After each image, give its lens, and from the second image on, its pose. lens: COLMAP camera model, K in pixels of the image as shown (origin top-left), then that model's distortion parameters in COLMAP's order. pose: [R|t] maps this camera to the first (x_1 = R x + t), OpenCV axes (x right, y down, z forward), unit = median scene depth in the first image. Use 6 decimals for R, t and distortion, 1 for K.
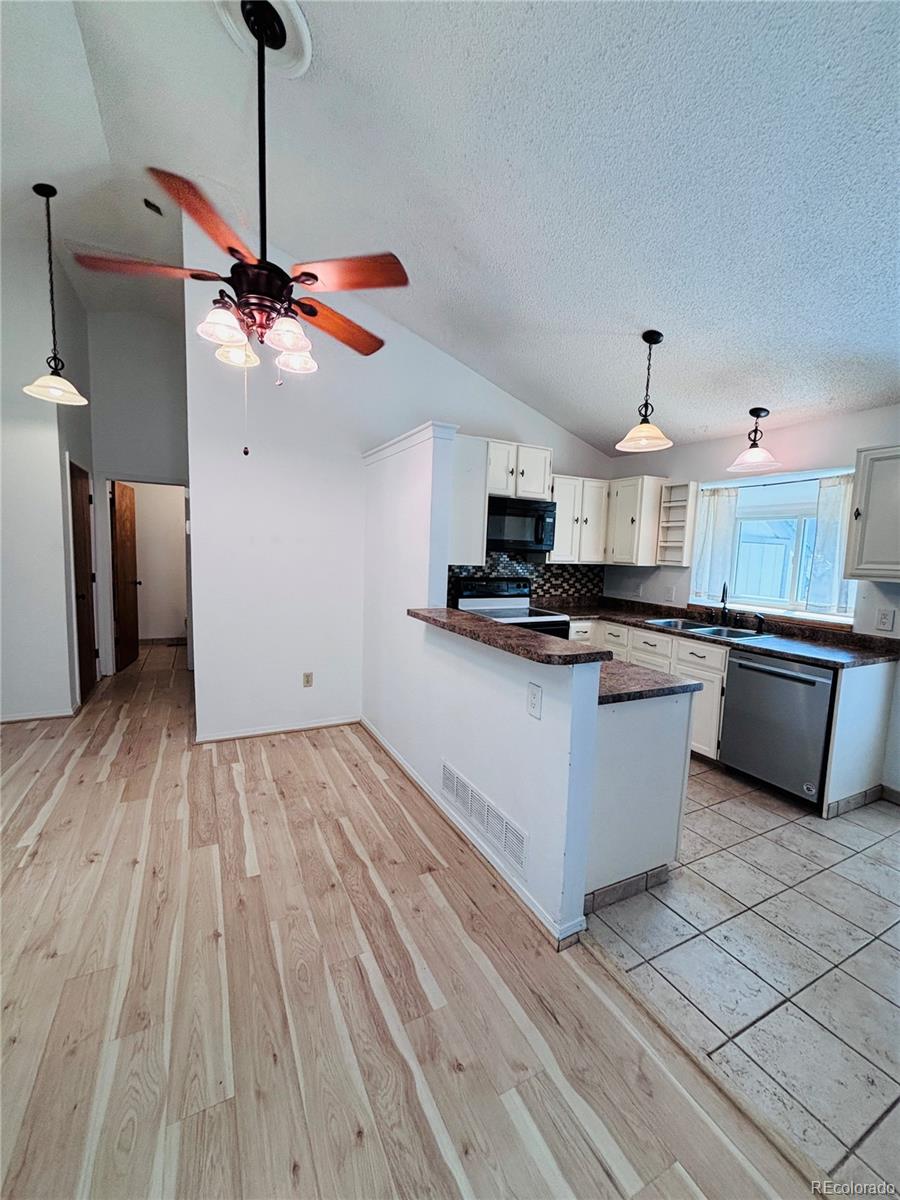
lens RADIAL K [[489.2, 0, 442.6], [0, 489.2, 594.5], [0, 0, 1]] dist [0.001961, 0.000454]
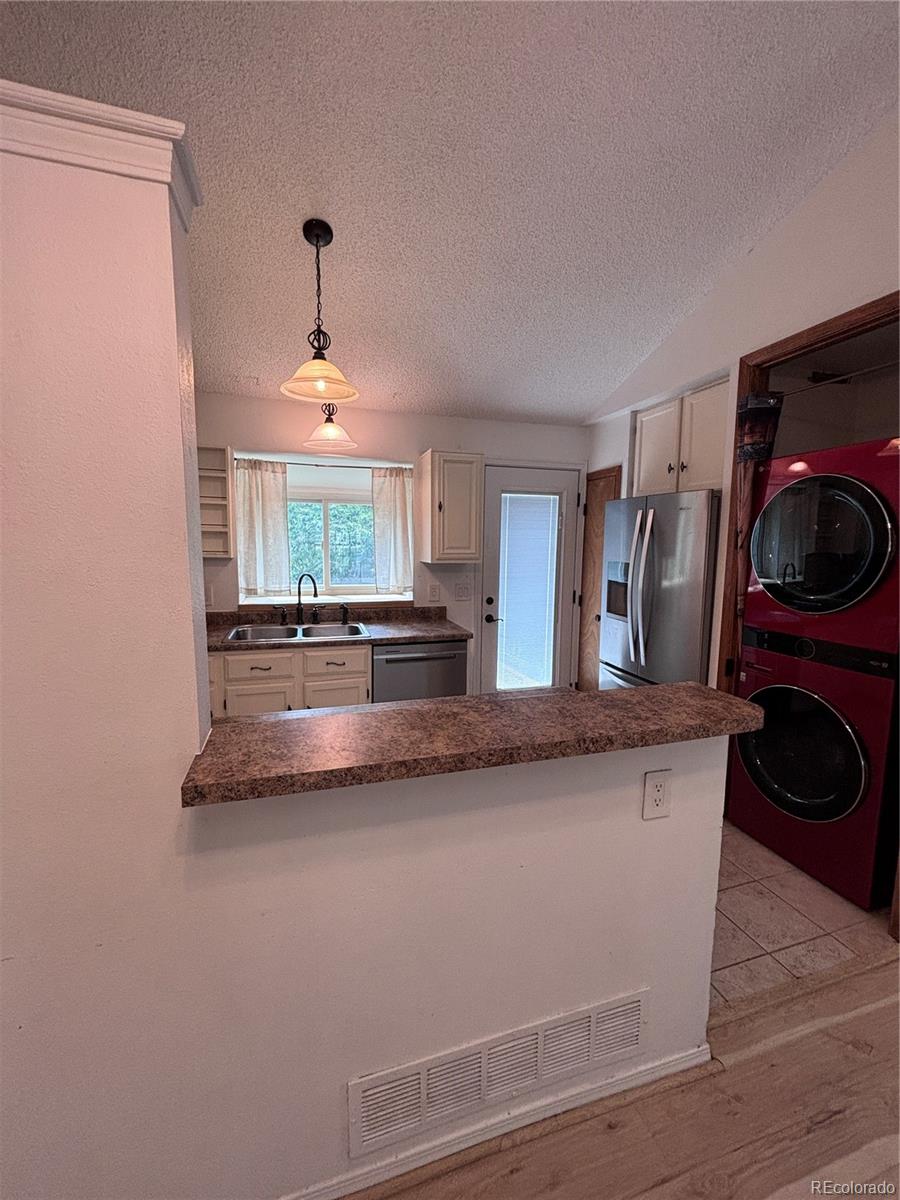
lens RADIAL K [[489.2, 0, 457.1], [0, 489.2, 598.7], [0, 0, 1]] dist [0.001961, 0.000454]
pose [[0.154221, -0.148858, 0.976758, -0.267225], [0.083258, 0.987027, 0.137277, -0.089606], [-0.984522, 0.060152, 0.164614, 0.677031]]
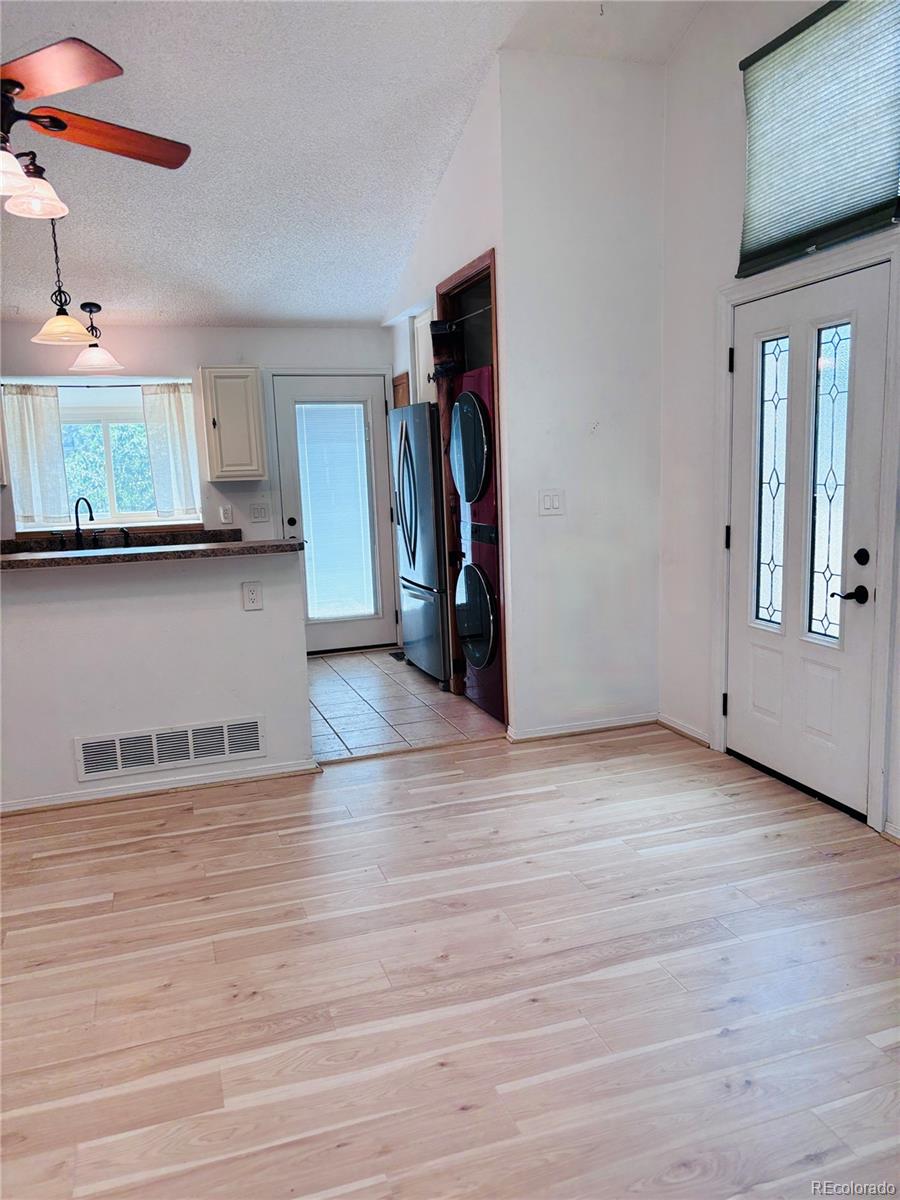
lens RADIAL K [[906.5, 0, 458.2], [0, 906.5, 598.5], [0, 0, 1]] dist [0.037684, -0.039983]
pose [[0.141171, -0.186214, 0.972314, -1.061913], [0.128177, 0.977321, 0.168563, -0.042306], [-0.981652, 0.100832, 0.161838, 0.114139]]
